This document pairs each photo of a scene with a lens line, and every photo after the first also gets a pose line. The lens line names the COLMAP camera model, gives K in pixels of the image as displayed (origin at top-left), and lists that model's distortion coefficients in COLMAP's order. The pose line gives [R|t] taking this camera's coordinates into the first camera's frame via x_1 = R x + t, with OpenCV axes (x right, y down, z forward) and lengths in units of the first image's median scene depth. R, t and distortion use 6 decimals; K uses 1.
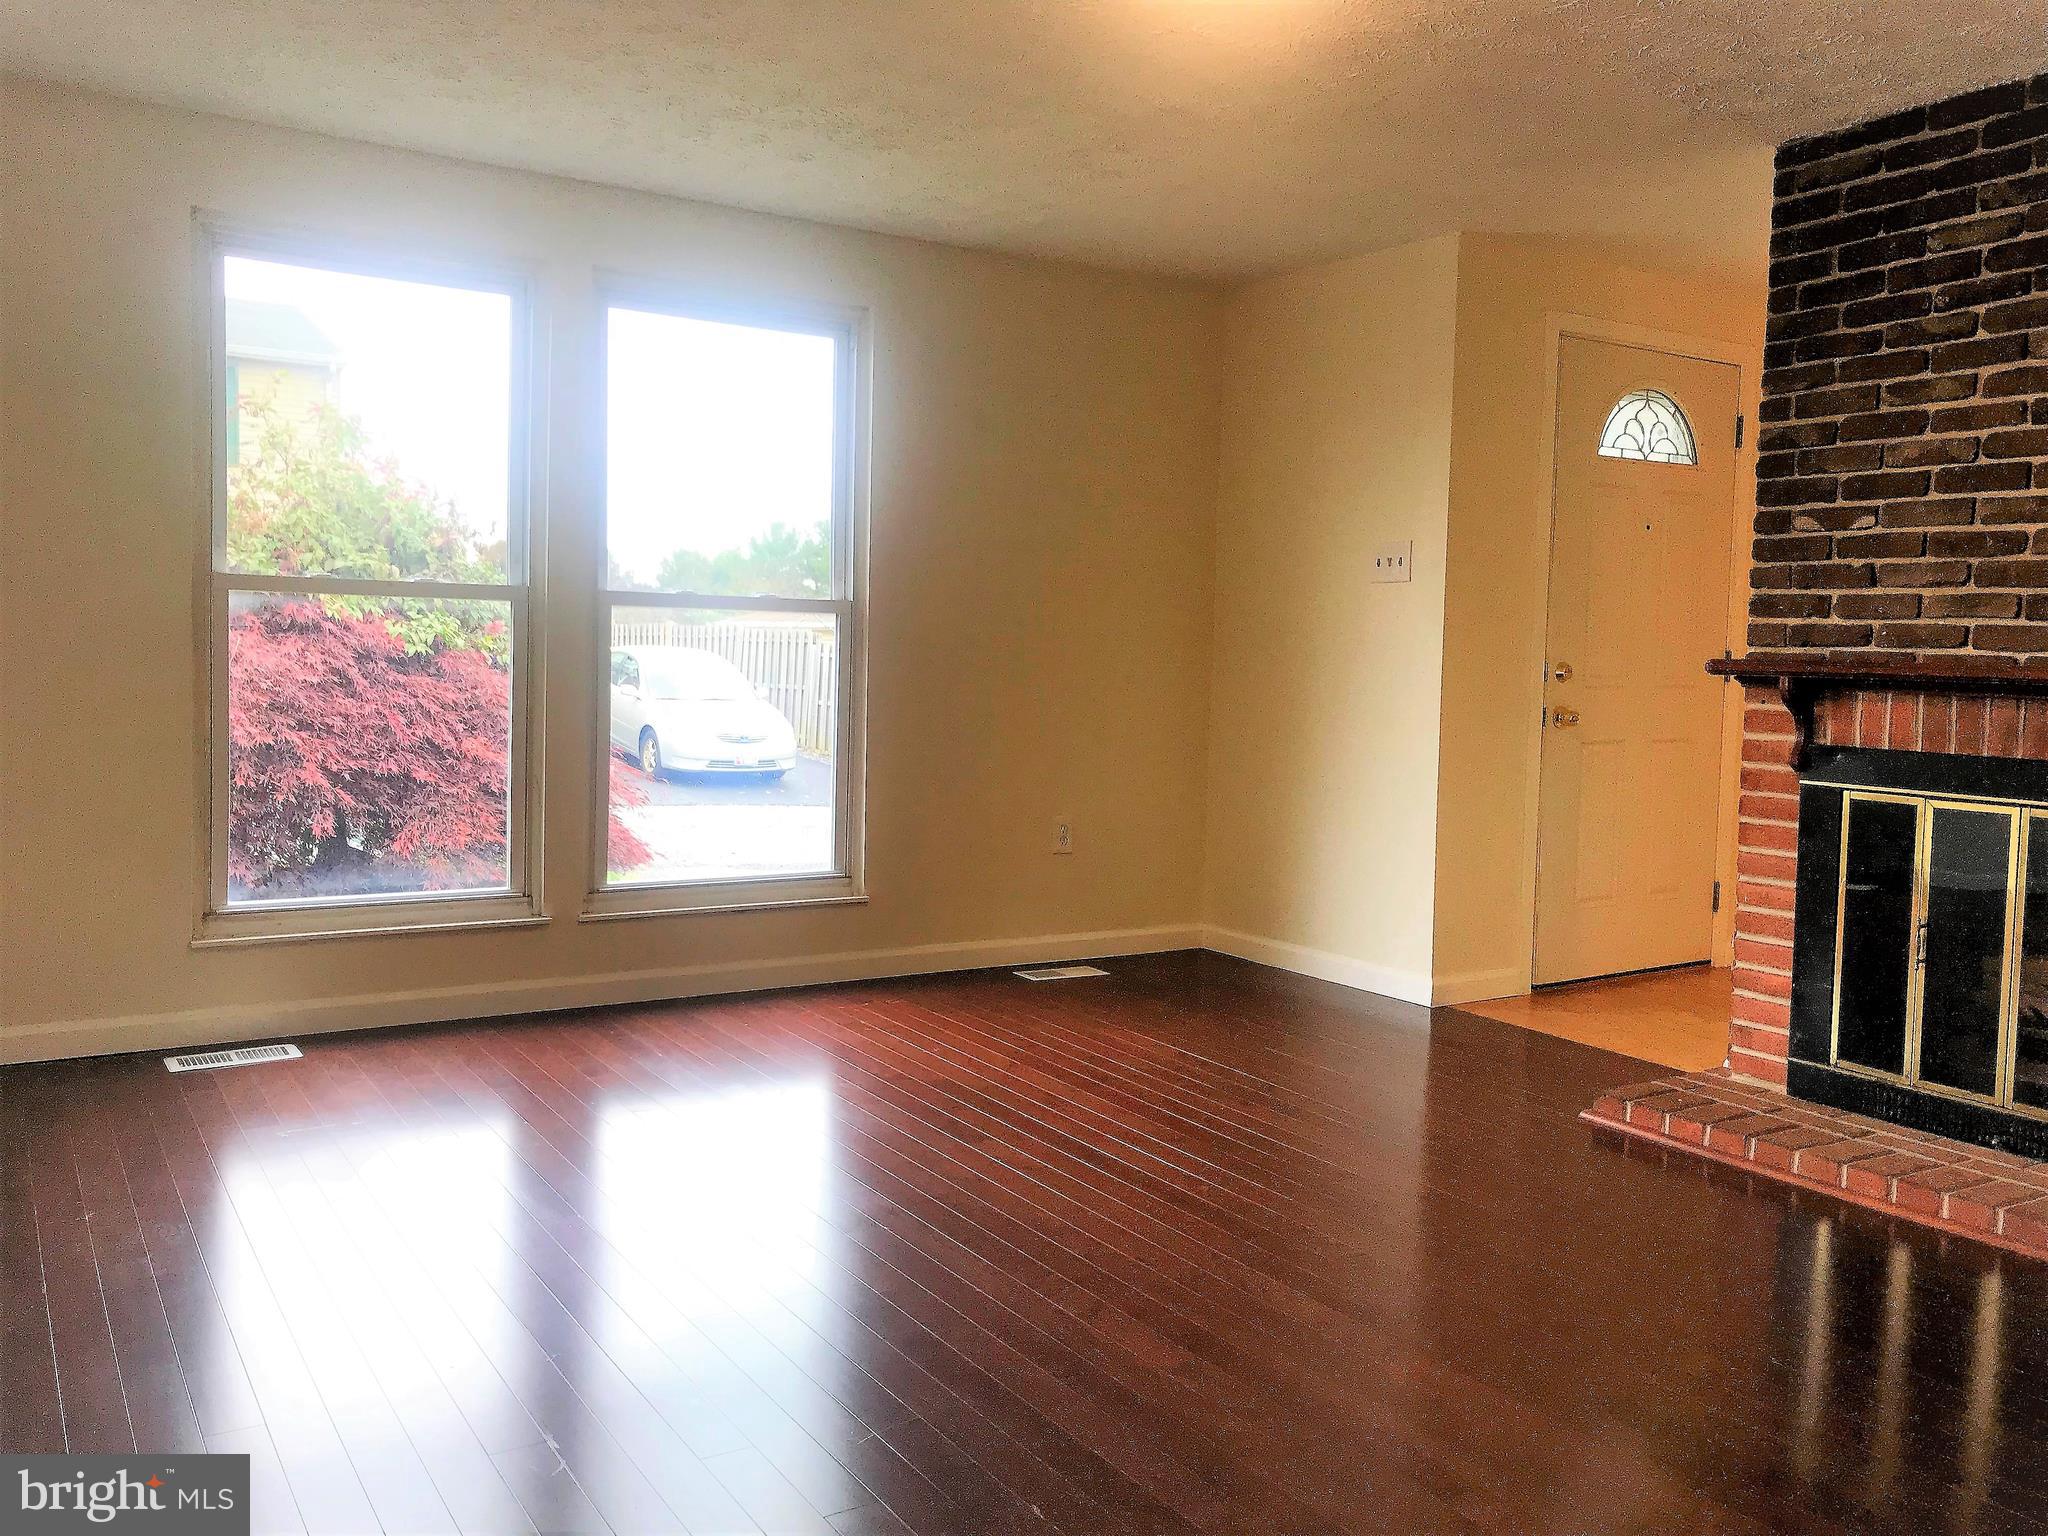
lens RADIAL K [[1689.9, 0, 1021.5], [0, 1689.9, 769.3], [0, 0, 1]] dist [0.027738, -0.031499]
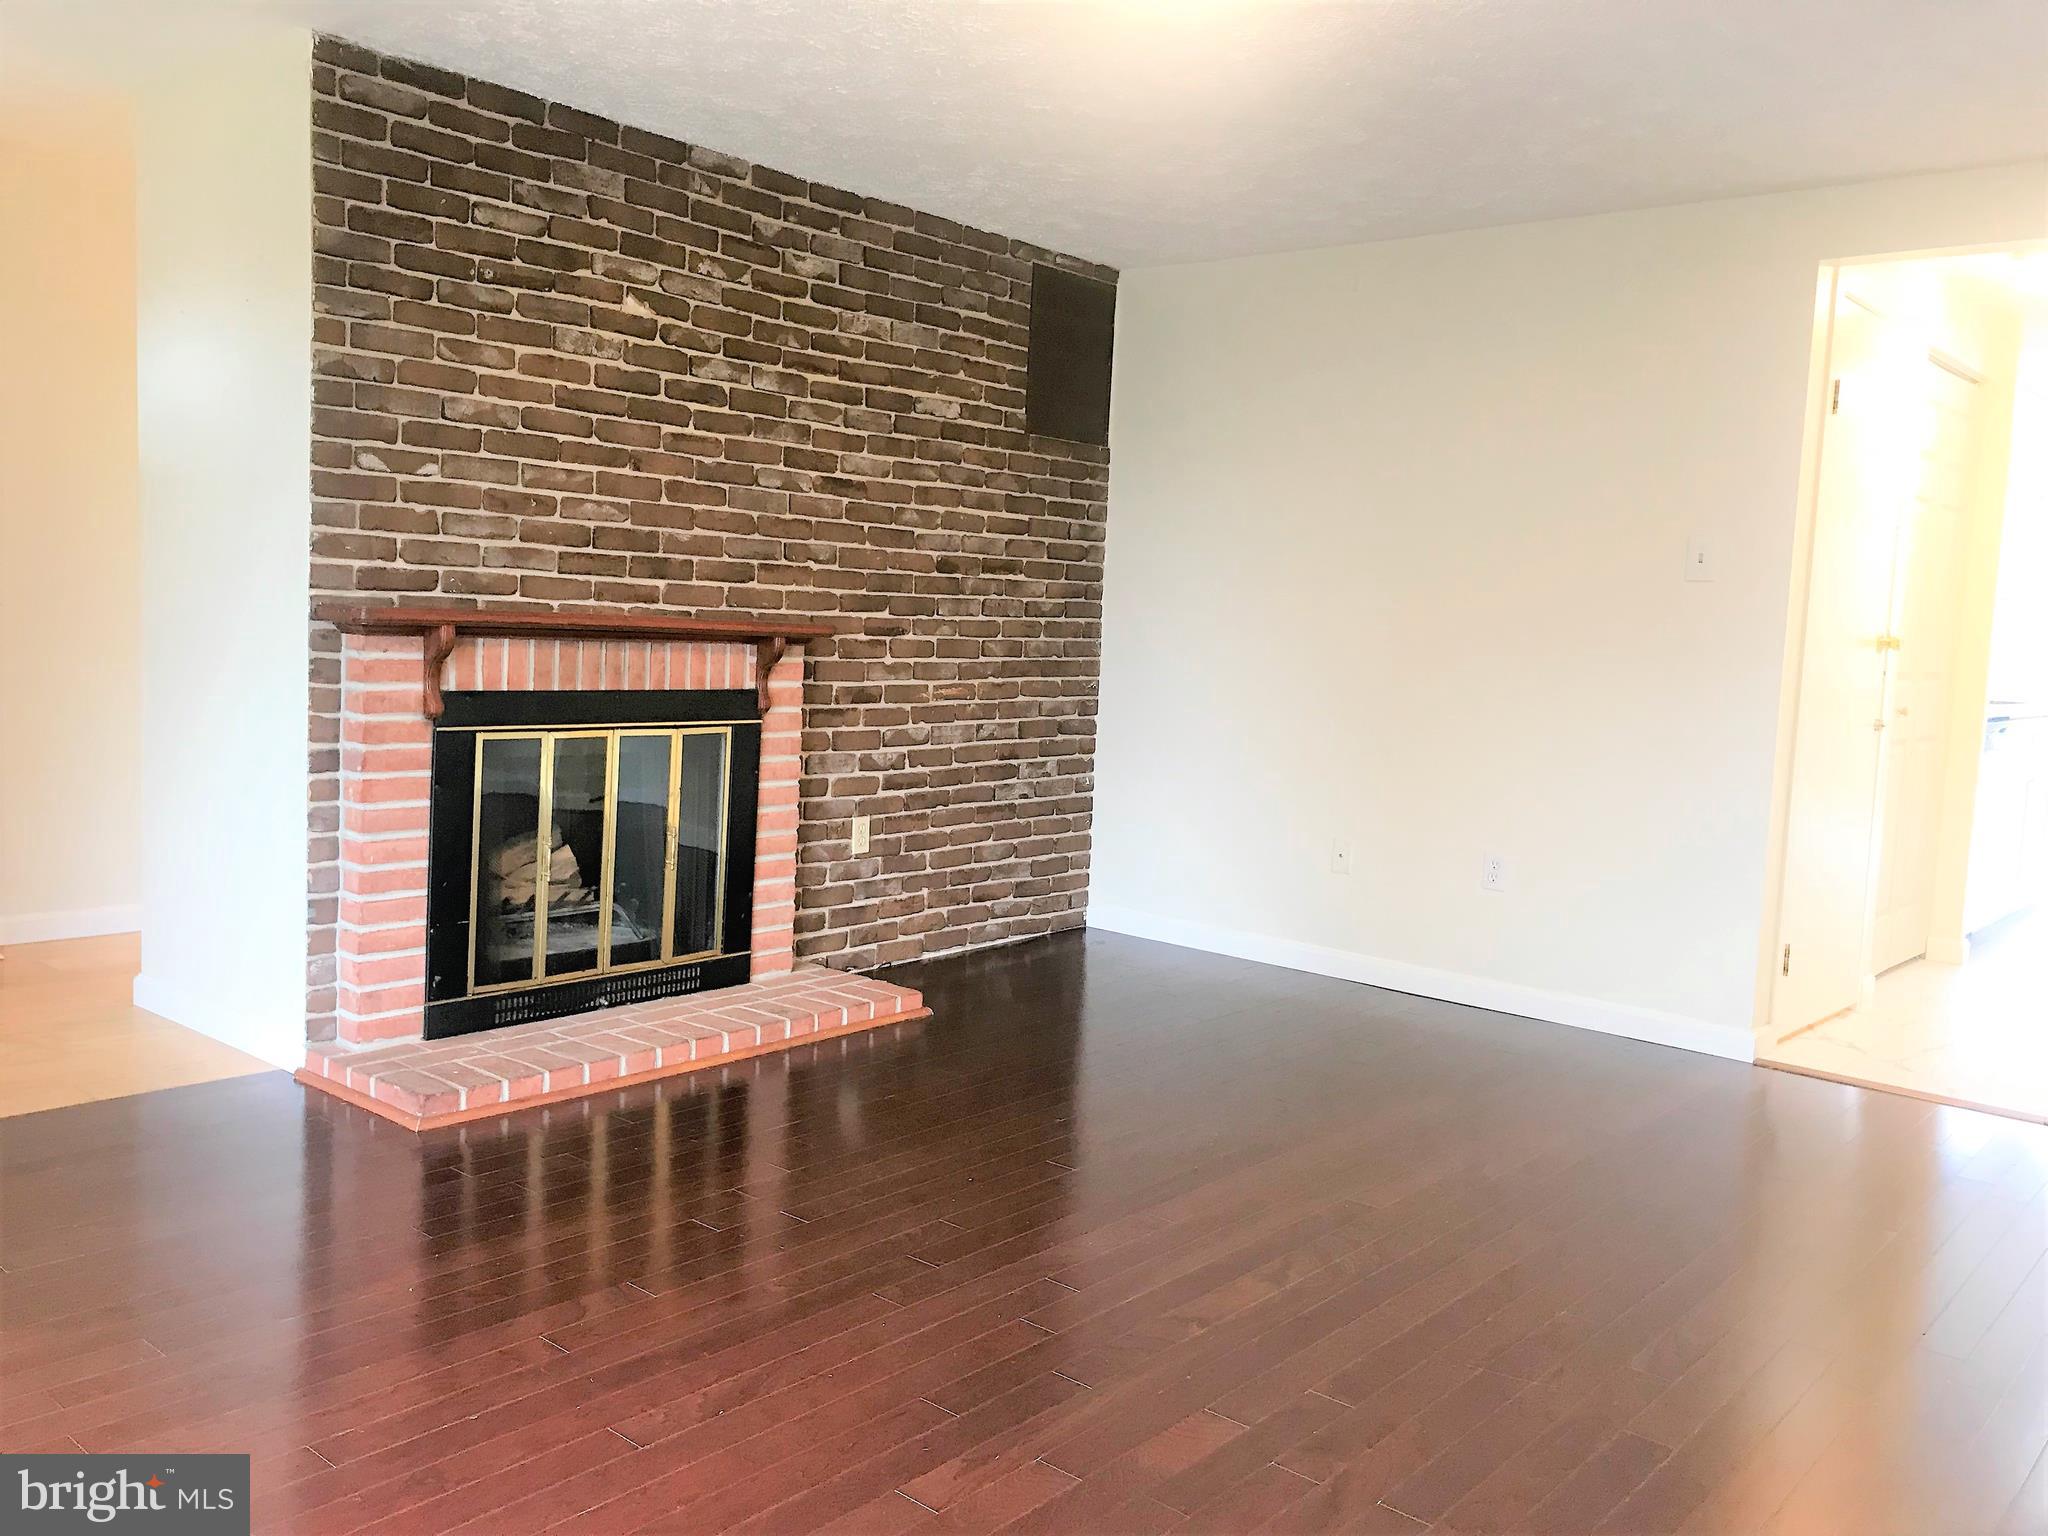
lens RADIAL K [[1689.9, 0, 1025.4], [0, 1689.9, 769.8], [0, 0, 1]] dist [0.027738, -0.031499]
pose [[-0.301428, -0.121645, 0.945697, -0.593067], [0.023940, 0.990550, 0.135045, -0.095495], [-0.953188, 0.063346, -0.295668, 0.966966]]
